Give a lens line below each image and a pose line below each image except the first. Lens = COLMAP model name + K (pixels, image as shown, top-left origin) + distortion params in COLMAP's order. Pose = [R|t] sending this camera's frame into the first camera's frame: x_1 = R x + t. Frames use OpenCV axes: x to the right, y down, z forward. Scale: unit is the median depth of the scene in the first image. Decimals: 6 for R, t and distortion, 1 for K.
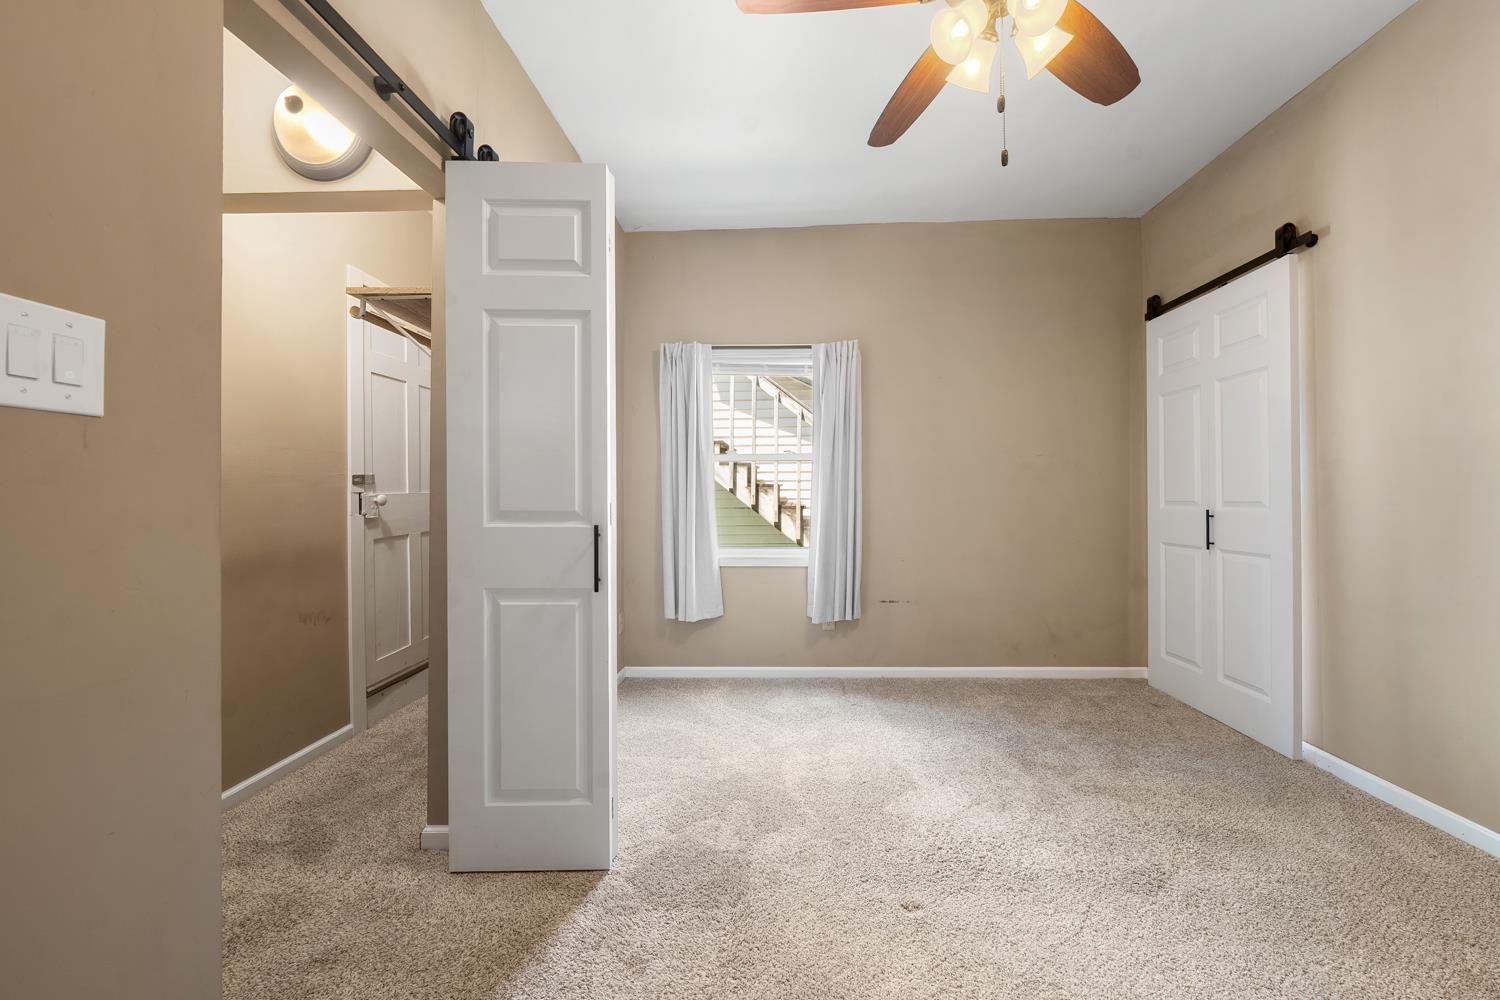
lens RADIAL K [[577.6, 0, 749.3], [0, 577.6, 498.7], [0, 0, 1]] dist [-0.002942, 0.000074]
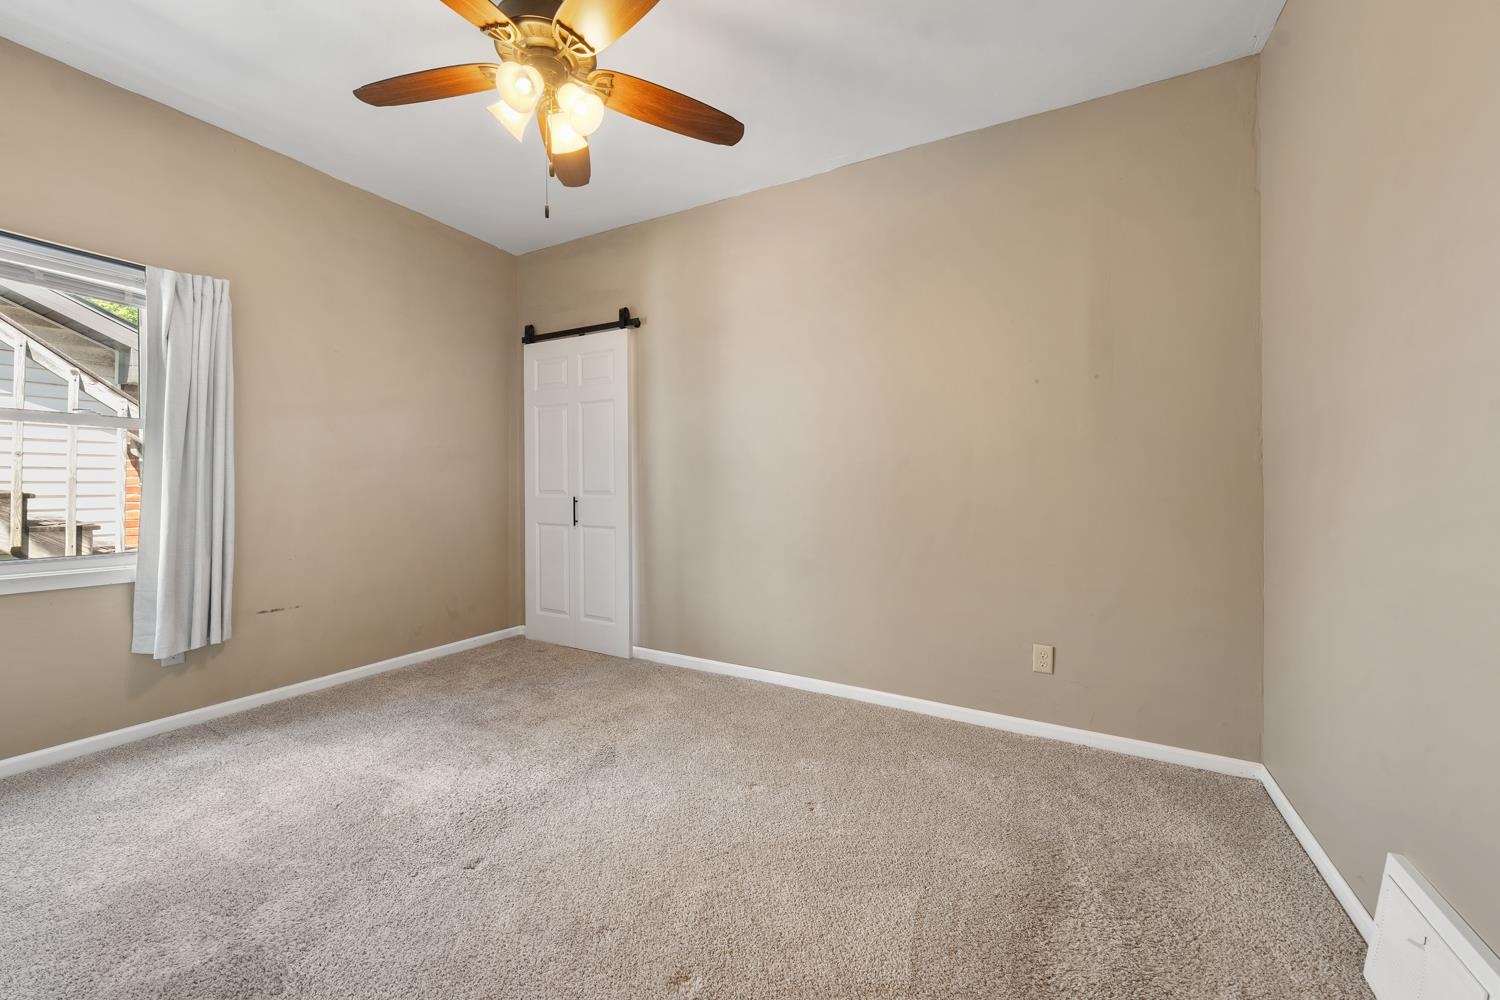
lens RADIAL K [[577.6, 0, 750.6], [0, 577.6, 488.1], [0, 0, 1]] dist [-0.002942, 0.000074]
pose [[0.431737, 0.007923, 0.901965, -0.278393], [-0.008779, 0.999951, -0.004581, 0.001731], [-0.901957, -0.005941, 0.431785, 0.039960]]
